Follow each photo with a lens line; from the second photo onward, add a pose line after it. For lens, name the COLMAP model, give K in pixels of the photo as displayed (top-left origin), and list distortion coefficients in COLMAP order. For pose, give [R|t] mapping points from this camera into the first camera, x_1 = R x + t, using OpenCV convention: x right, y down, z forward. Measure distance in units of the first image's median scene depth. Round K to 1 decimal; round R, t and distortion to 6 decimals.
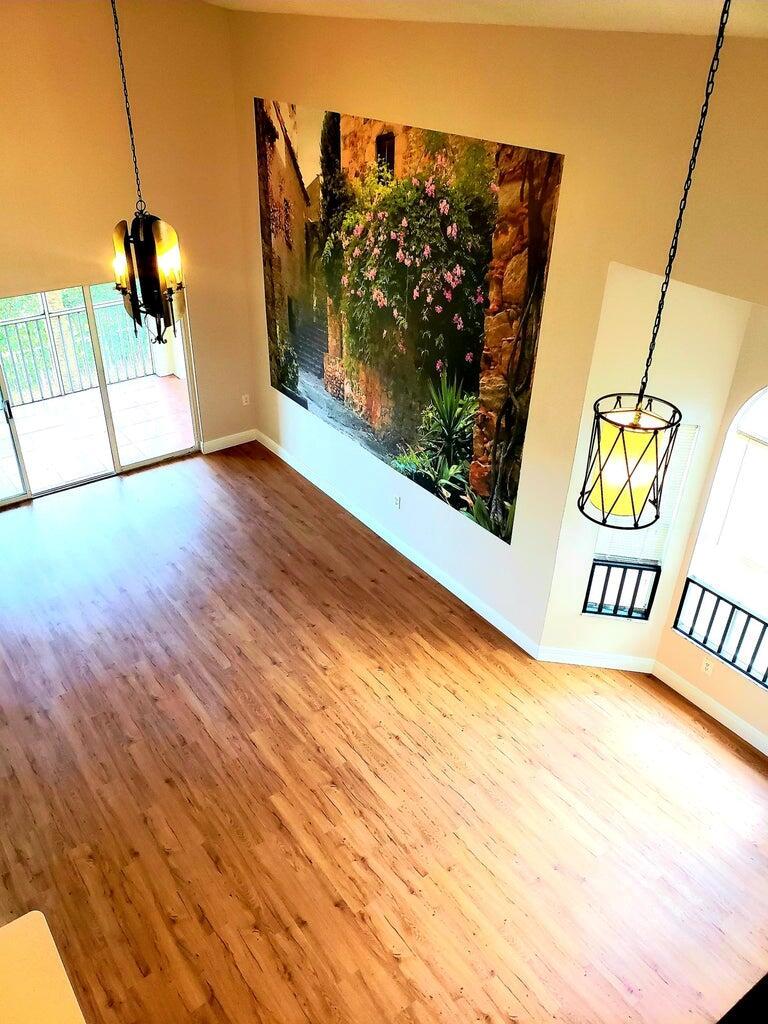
lens RADIAL K [[809.6, 0, 363.5], [0, 809.6, 516.5], [0, 0, 1]] dist [0.078551, -0.108285]
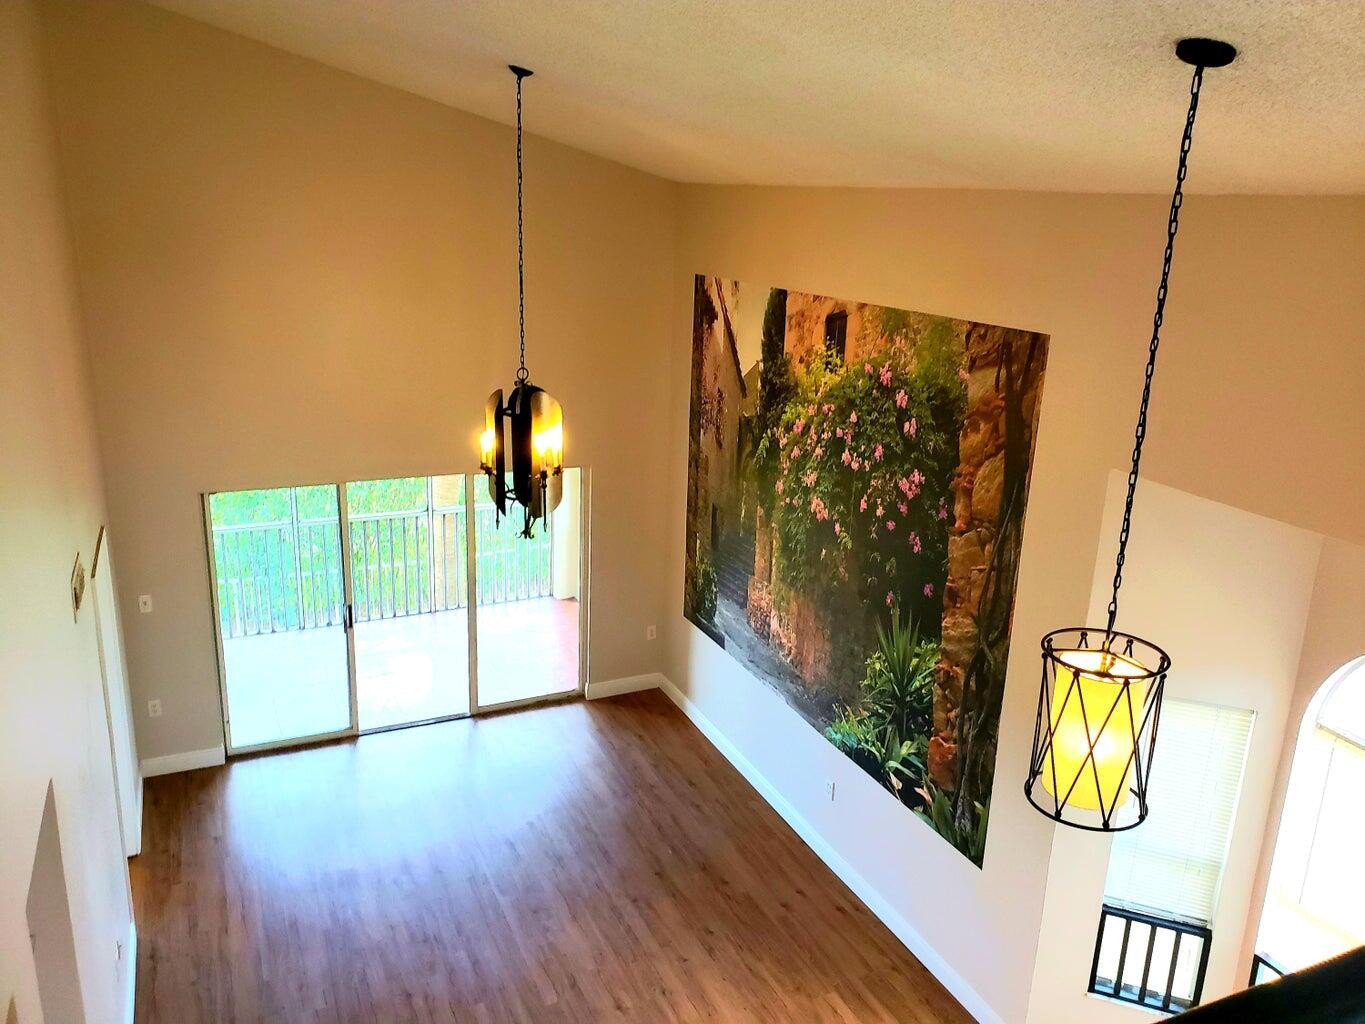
lens RADIAL K [[1079.1, 0, 677.0], [0, 1079.1, 500.2], [0, 0, 1]] dist [0.078551, -0.108285]
pose [[0.981610, 0.068700, -0.178106, 0.072889], [-0.117632, 0.952497, -0.280913, 0.027008], [0.150347, 0.296698, 0.943062, 0.019833]]
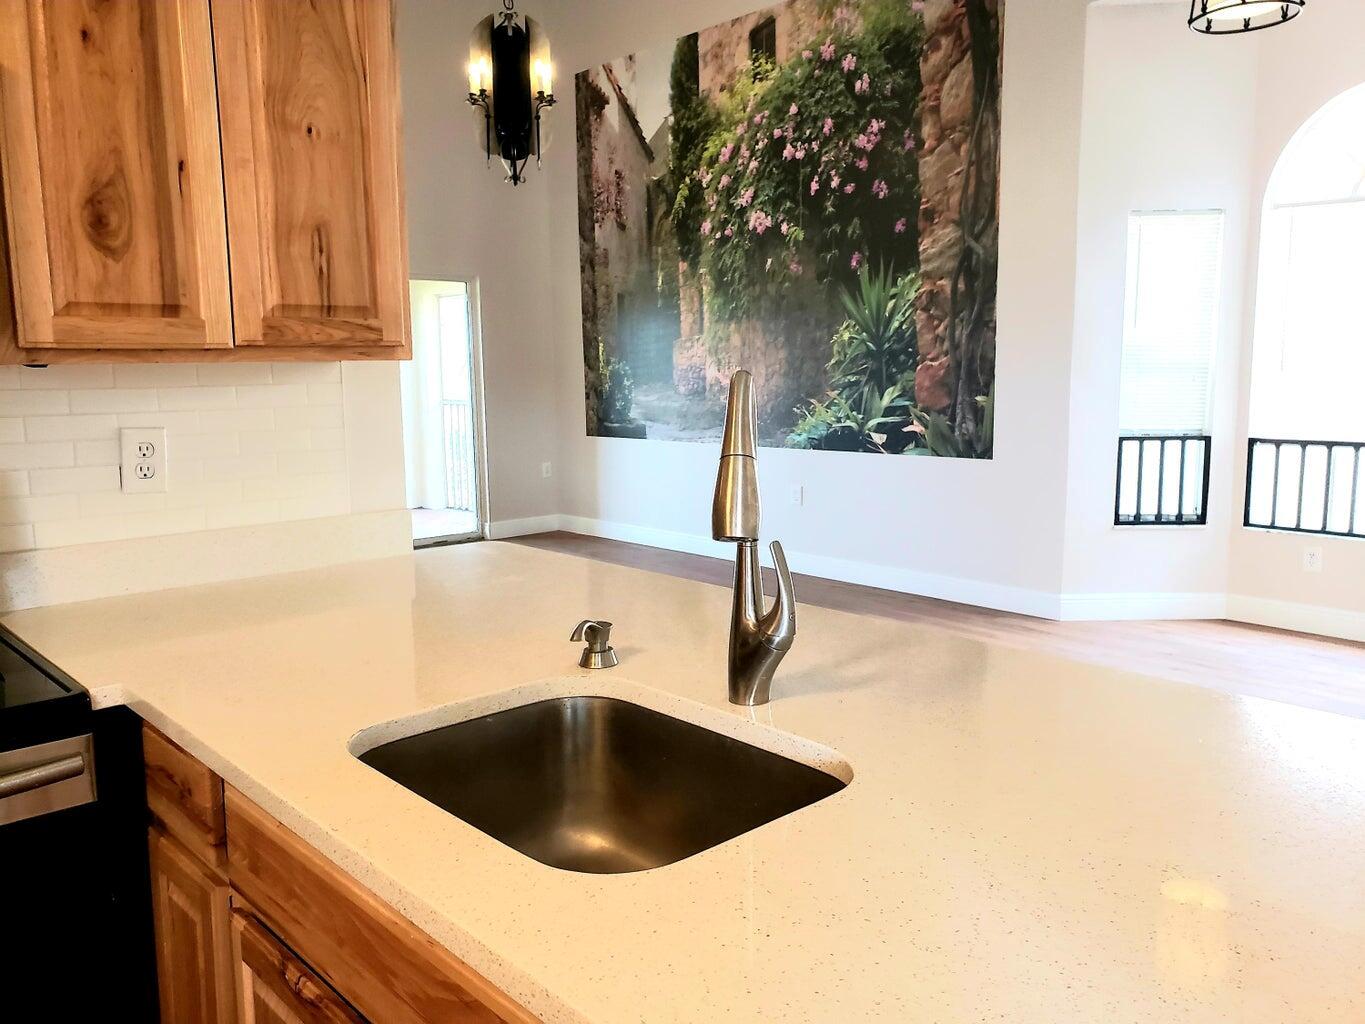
lens RADIAL K [[1079.1, 0, 683.2], [0, 1079.1, 510.9], [0, 0, 1]] dist [0.078551, -0.108285]
pose [[0.991372, -0.043215, 0.123749, -0.212839], [0.092030, 0.901744, -0.422359, 0.461311], [-0.093338, 0.430104, 0.897941, 0.185132]]
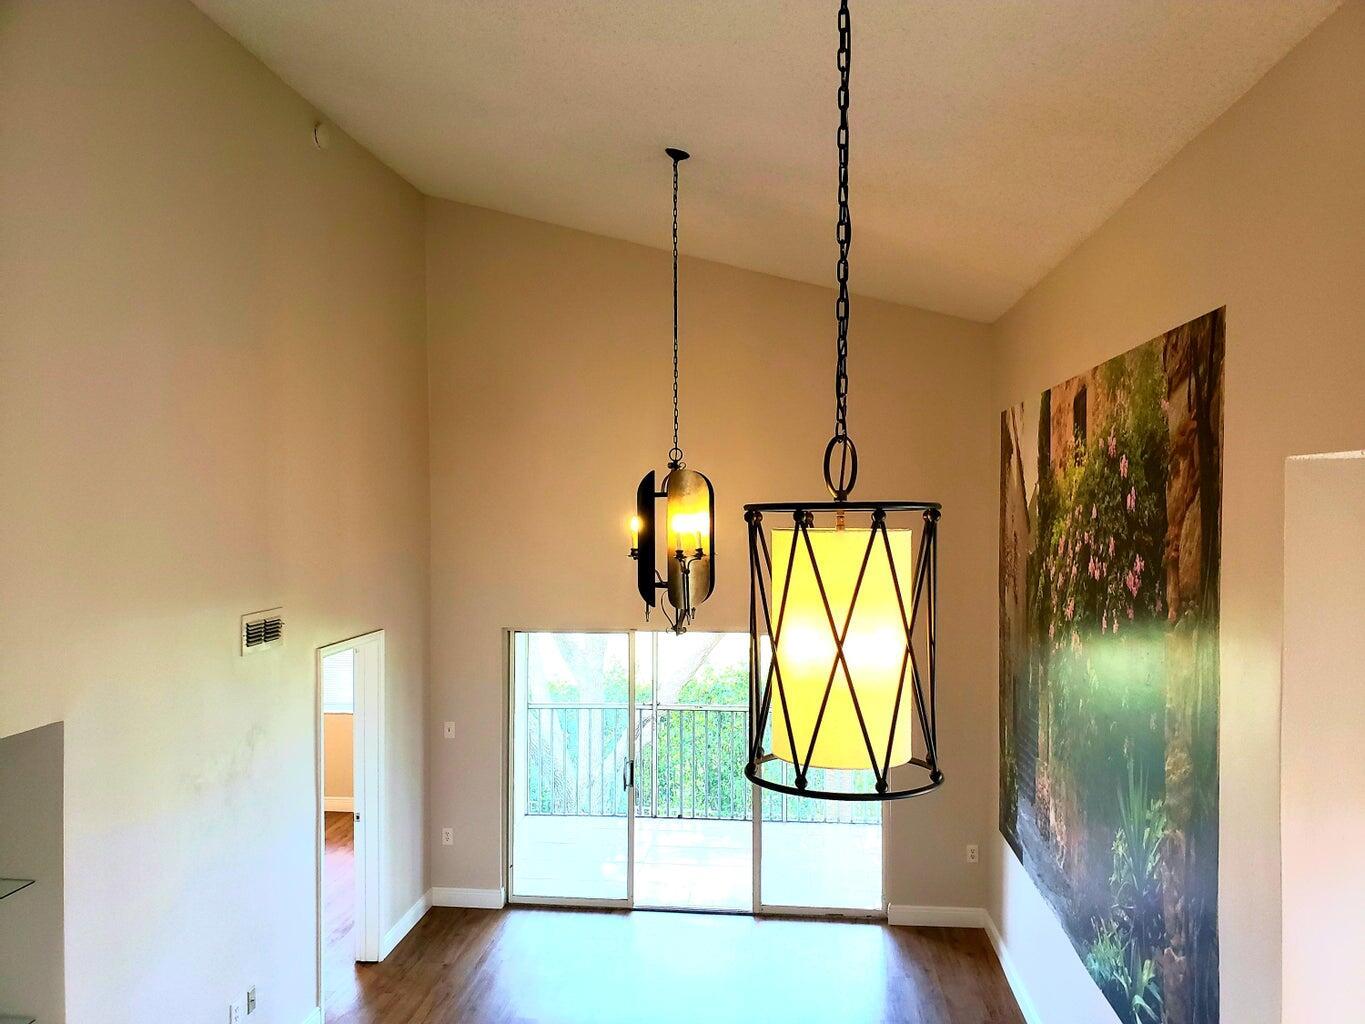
lens RADIAL K [[1079.1, 0, 675.6], [0, 1079.1, 531.4], [0, 0, 1]] dist [0.078551, -0.108285]
pose [[0.741476, -0.000699, -0.670979, 0.355862], [-0.352883, 0.850125, -0.390846, 0.075336], [0.570689, 0.526580, 0.630101, 0.318314]]
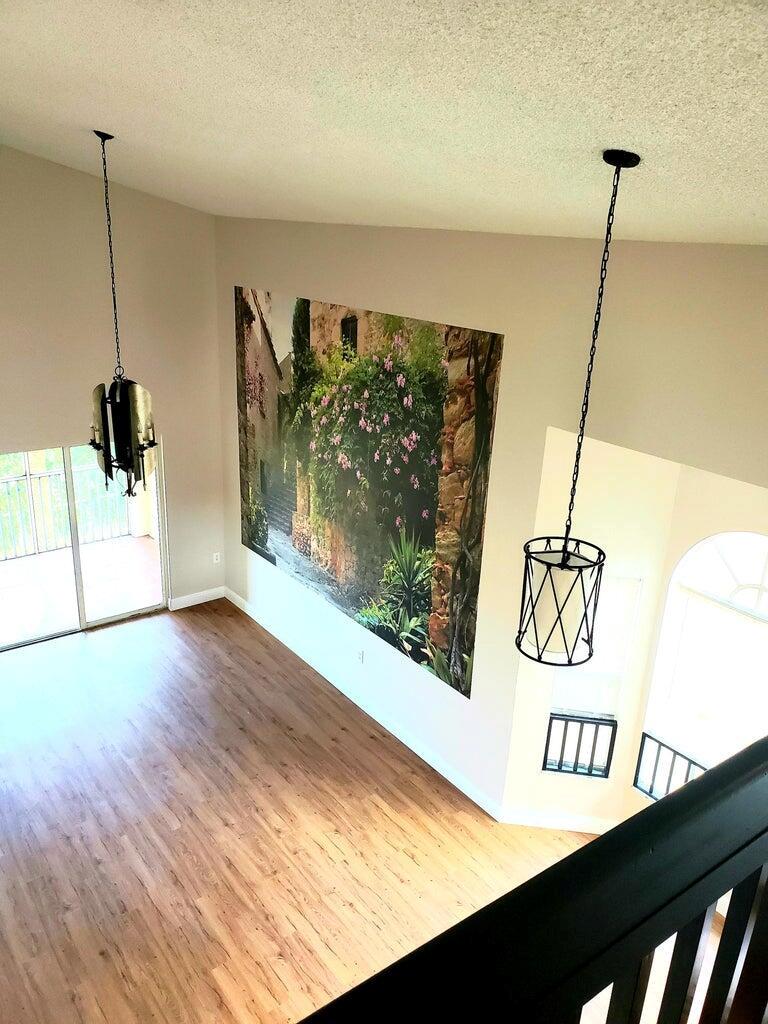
lens RADIAL K [[809.6, 0, 368.5], [0, 809.6, 511.1], [0, 0, 1]] dist [0.078551, -0.108285]
pose [[0.999540, 0.014791, 0.026476, 0.026636], [-0.008703, 0.976182, -0.216781, 0.028463], [-0.029052, 0.216450, 0.975861, -0.024884]]
